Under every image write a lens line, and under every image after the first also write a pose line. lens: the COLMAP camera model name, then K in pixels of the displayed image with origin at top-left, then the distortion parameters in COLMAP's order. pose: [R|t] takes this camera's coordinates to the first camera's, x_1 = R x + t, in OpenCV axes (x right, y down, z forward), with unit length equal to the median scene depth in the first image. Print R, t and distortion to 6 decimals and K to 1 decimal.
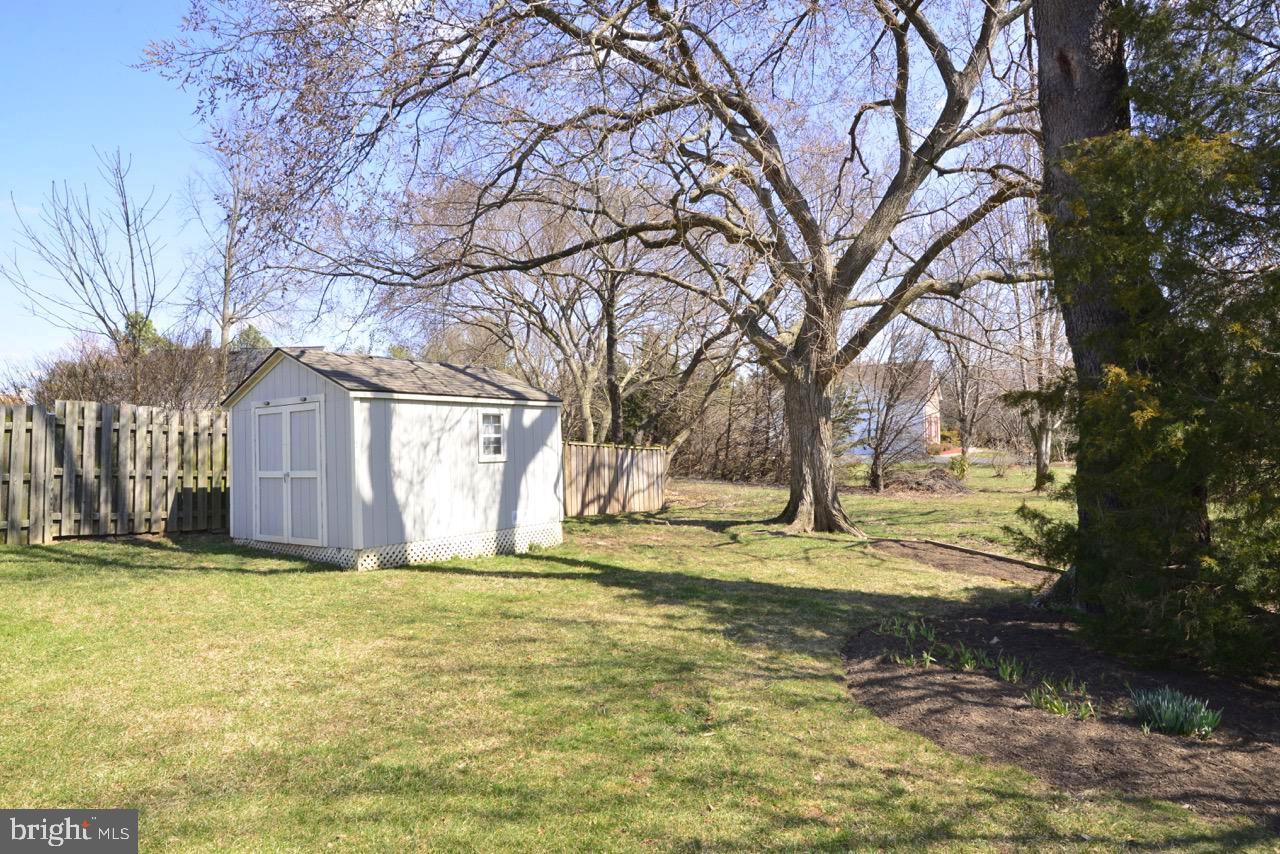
lens RADIAL K [[711.1, 0, 634.9], [0, 711.1, 425.3], [0, 0, 1]] dist [0.002568, 0.000147]
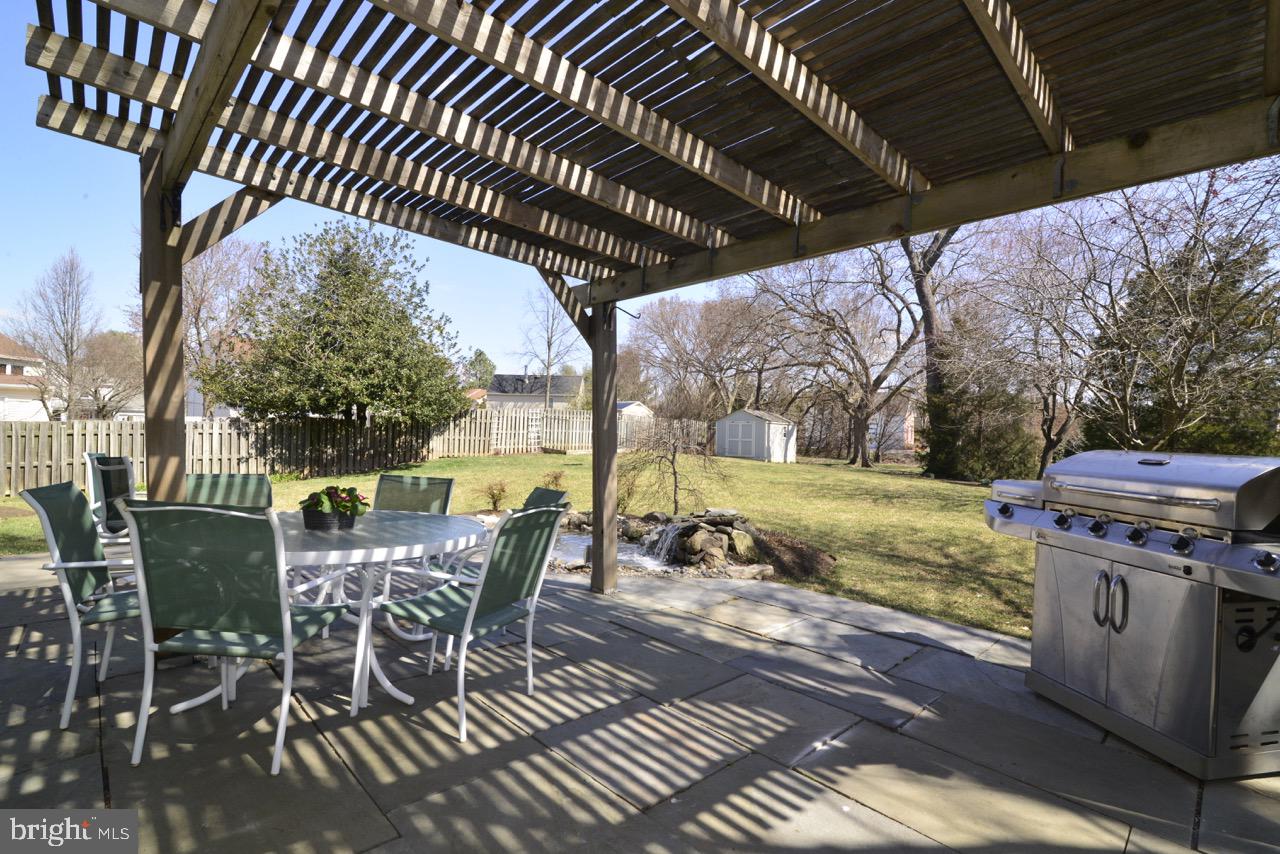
lens RADIAL K [[584.9, 0, 633.7], [0, 584.9, 434.5], [0, 0, 1]] dist [-0.018715, 0.001103]
pose [[0.997314, 0.049093, -0.054362, -0.604154], [-0.047518, 0.998422, 0.029911, -0.022011], [0.055745, -0.027248, 0.998073, -1.578321]]
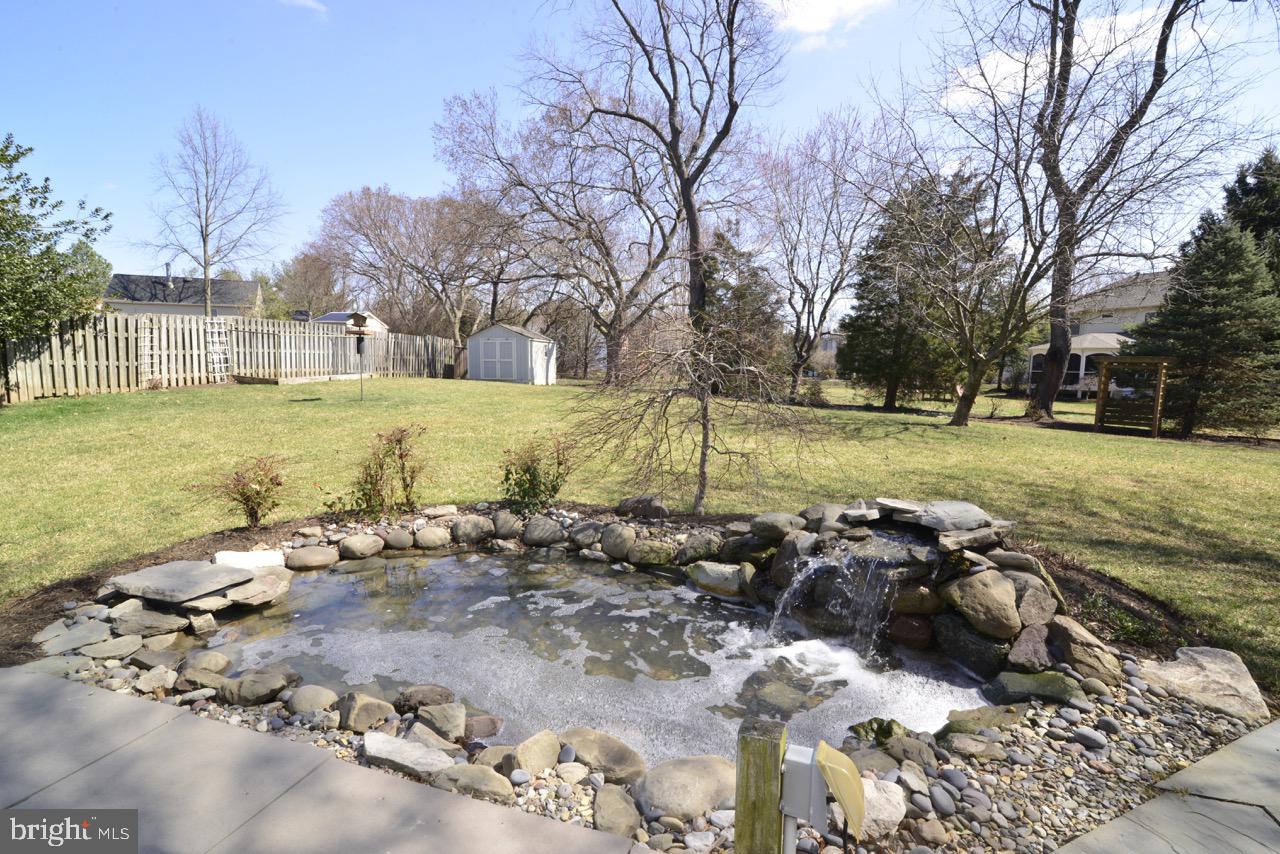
lens RADIAL K [[584.9, 0, 635.3], [0, 584.9, 431.0], [0, 0, 1]] dist [-0.018715, 0.001103]
pose [[0.902961, -0.015742, 0.429435, -0.738913], [-0.046696, 0.989817, 0.134471, -0.002677], [-0.427178, -0.141475, 0.893030, -1.267682]]
